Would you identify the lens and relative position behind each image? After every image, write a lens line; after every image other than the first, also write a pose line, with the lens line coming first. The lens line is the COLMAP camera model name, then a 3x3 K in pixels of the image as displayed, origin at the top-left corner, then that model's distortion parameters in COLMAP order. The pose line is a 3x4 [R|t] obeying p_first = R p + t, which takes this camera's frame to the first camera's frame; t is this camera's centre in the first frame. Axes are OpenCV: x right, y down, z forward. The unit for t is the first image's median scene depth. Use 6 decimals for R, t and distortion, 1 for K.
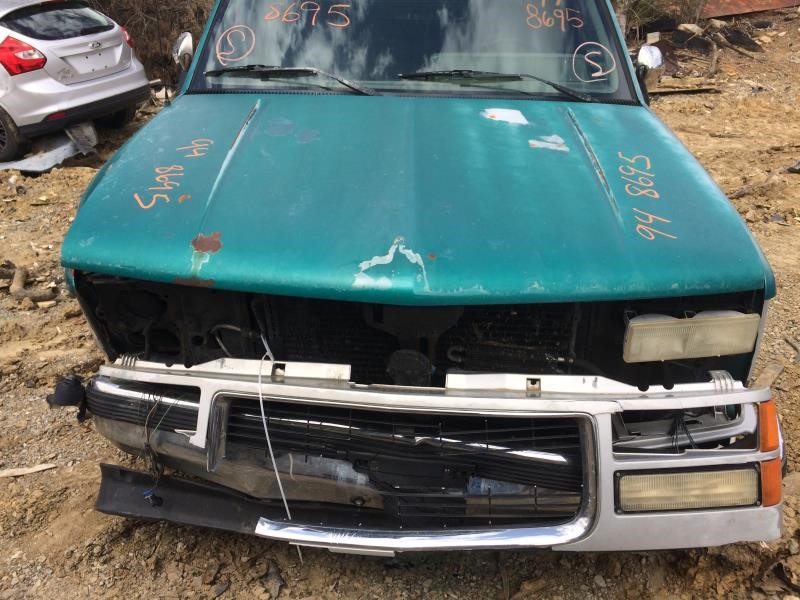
lens RADIAL K [[669.6, 0, 403.7], [0, 669.6, 290.6], [0, 0, 1]] dist [0.080152, -0.111174]
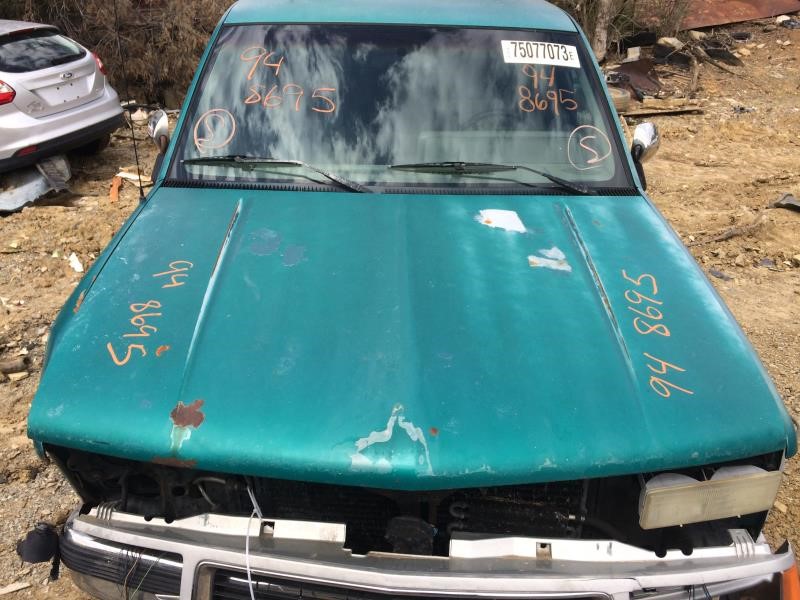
lens RADIAL K [[669.6, 0, 403.7], [0, 669.6, 290.6], [0, 0, 1]] dist [0.080152, -0.111174]
pose [[0.999503, -0.015577, 0.027420, -0.017032], [0.015411, 0.999862, 0.006260, -0.190651], [-0.027513, -0.005834, 0.999604, 0.060049]]
